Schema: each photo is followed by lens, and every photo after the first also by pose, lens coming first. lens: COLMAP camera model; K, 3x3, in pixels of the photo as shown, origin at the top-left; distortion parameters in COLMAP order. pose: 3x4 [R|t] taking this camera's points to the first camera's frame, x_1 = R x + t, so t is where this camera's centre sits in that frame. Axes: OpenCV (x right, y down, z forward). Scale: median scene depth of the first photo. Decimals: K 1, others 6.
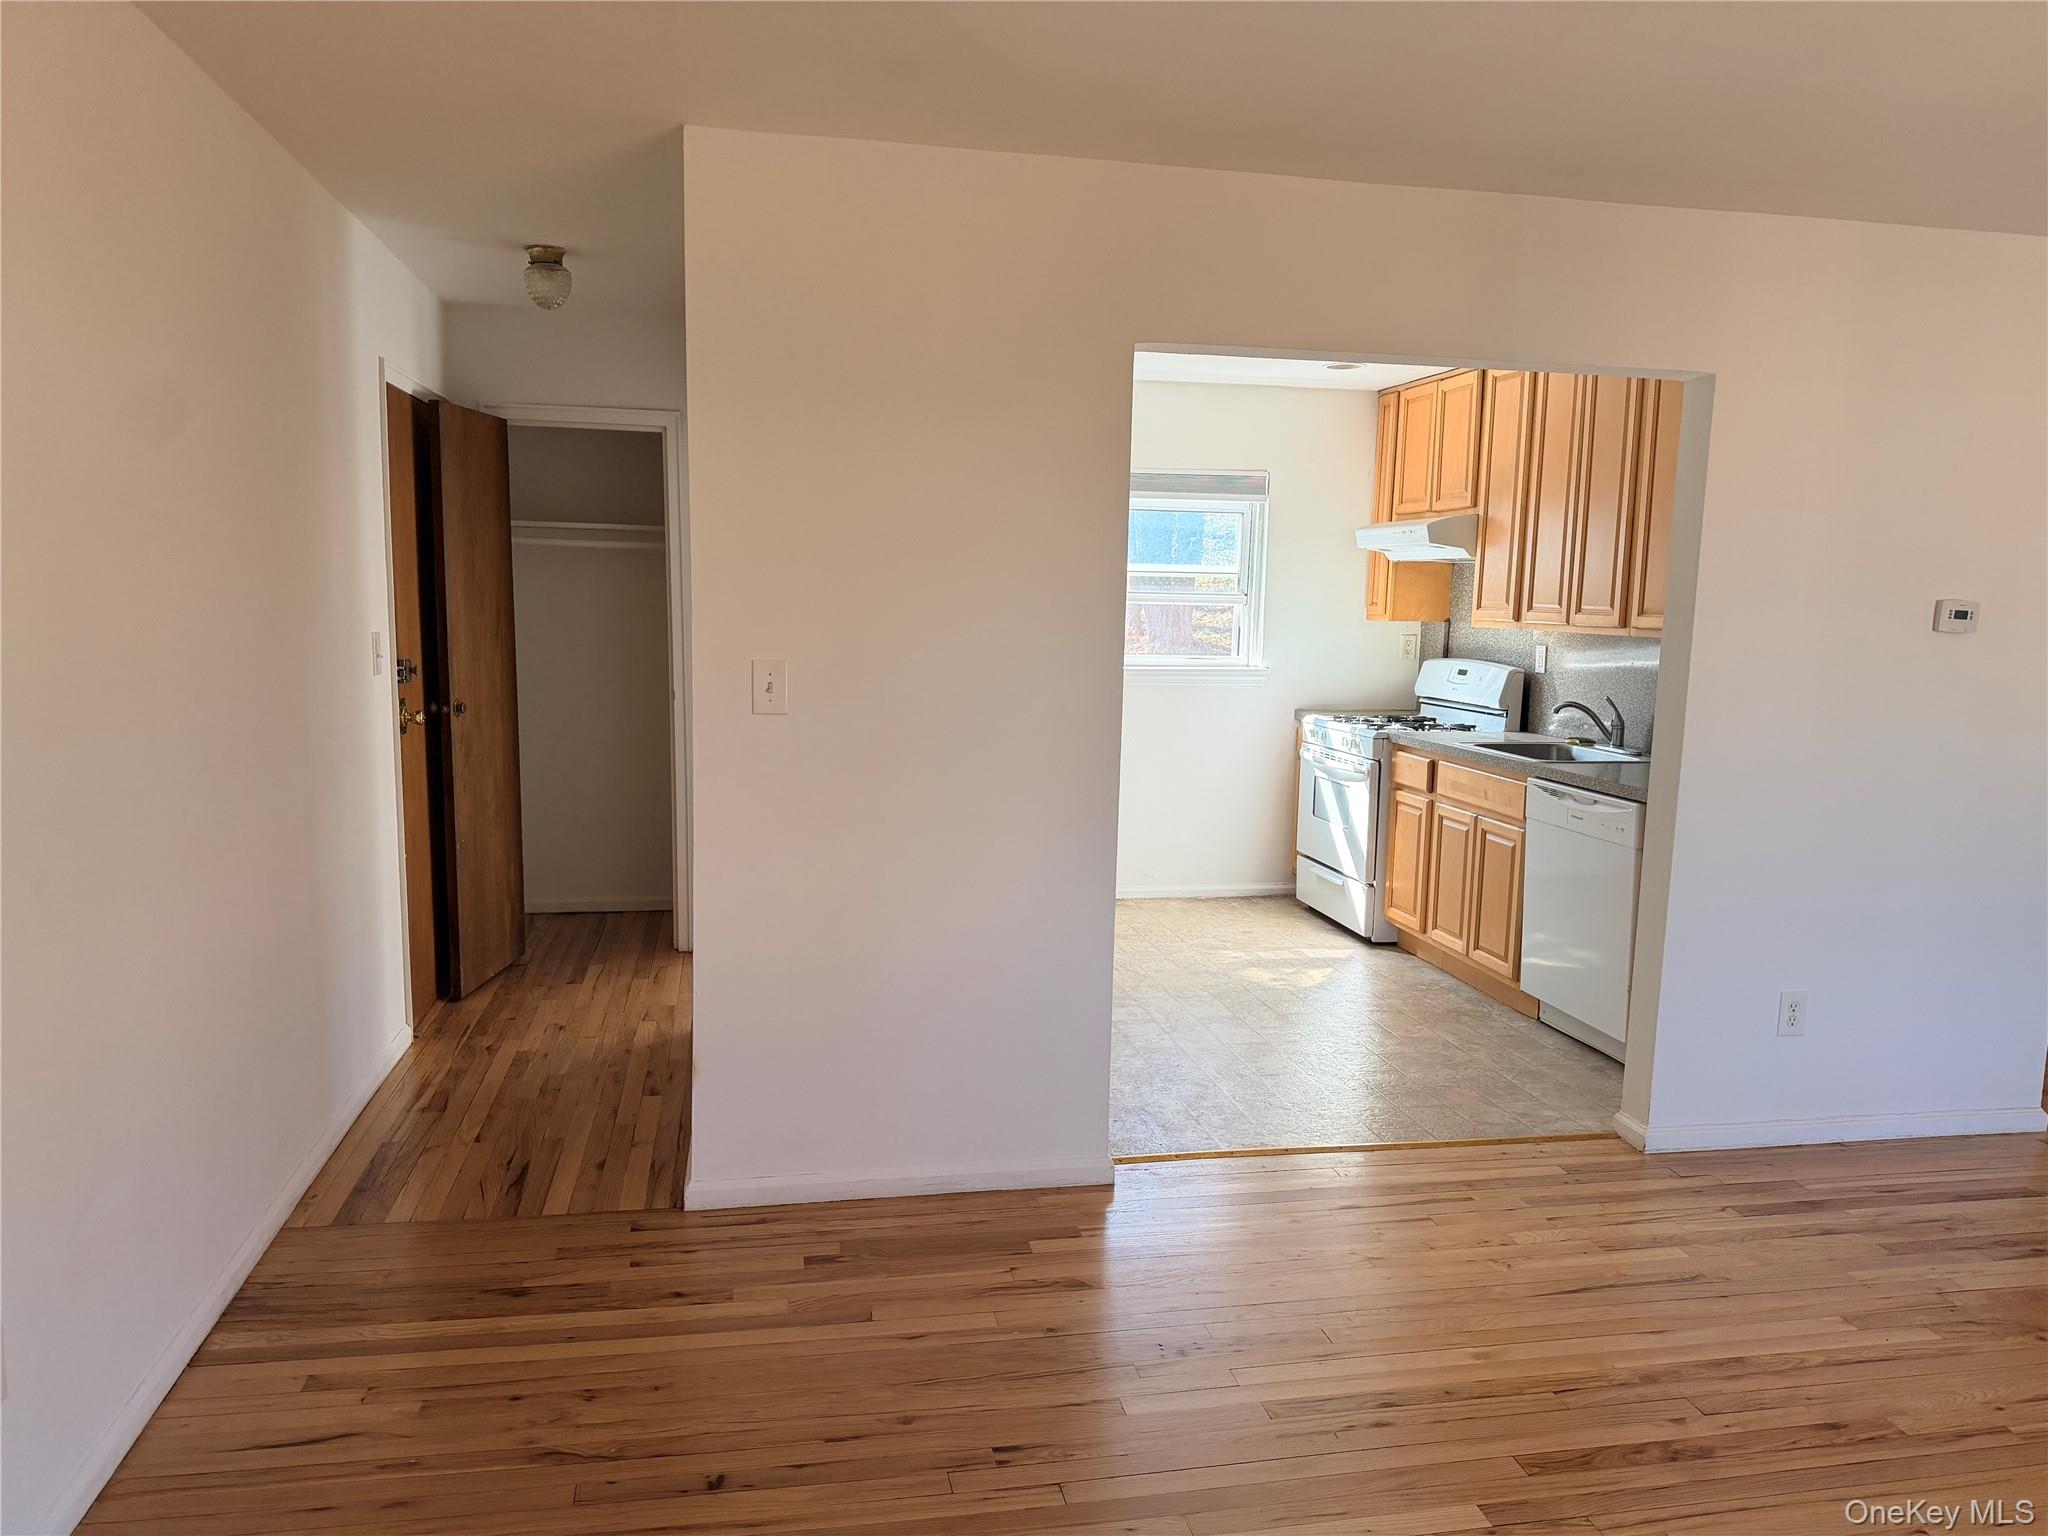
lens RADIAL K [[1437.9, 0, 1029.0], [0, 1437.9, 778.0], [0, 0, 1]] dist [0.065159, -0.078316]
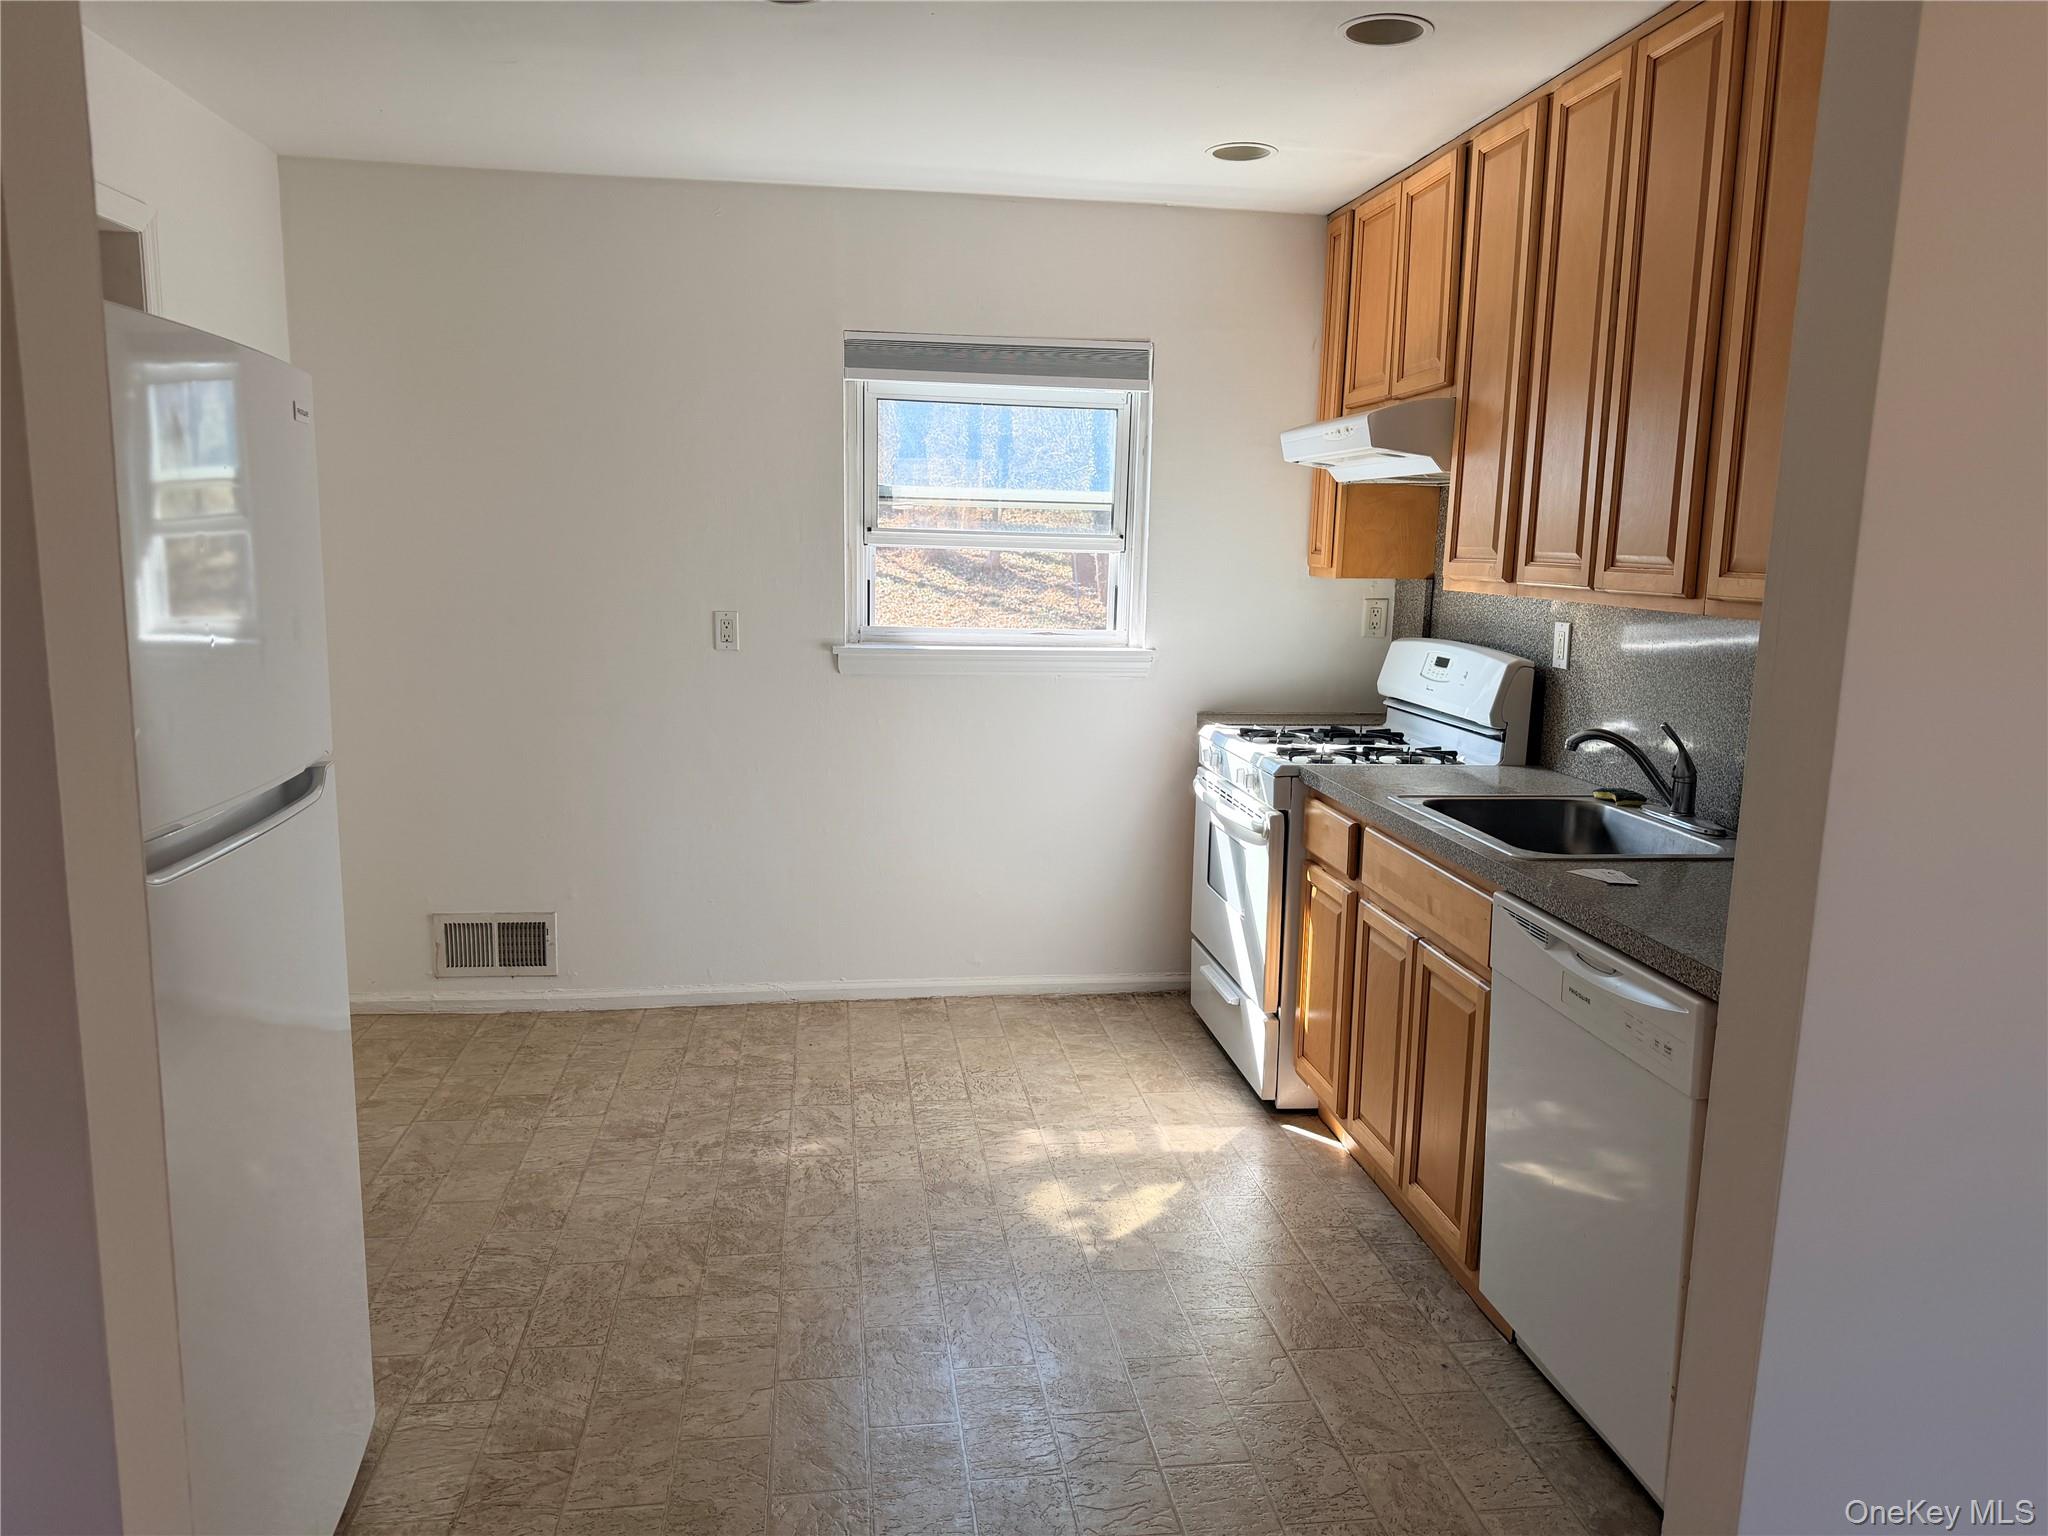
lens RADIAL K [[1437.9, 0, 1045.1], [0, 1437.9, 765.6], [0, 0, 1]] dist [0.065159, -0.078316]
pose [[0.998275, 0.009084, -0.058002, 0.191291], [-0.007479, 0.999585, 0.027833, -0.051521], [0.058230, -0.027351, 0.997928, 0.426984]]
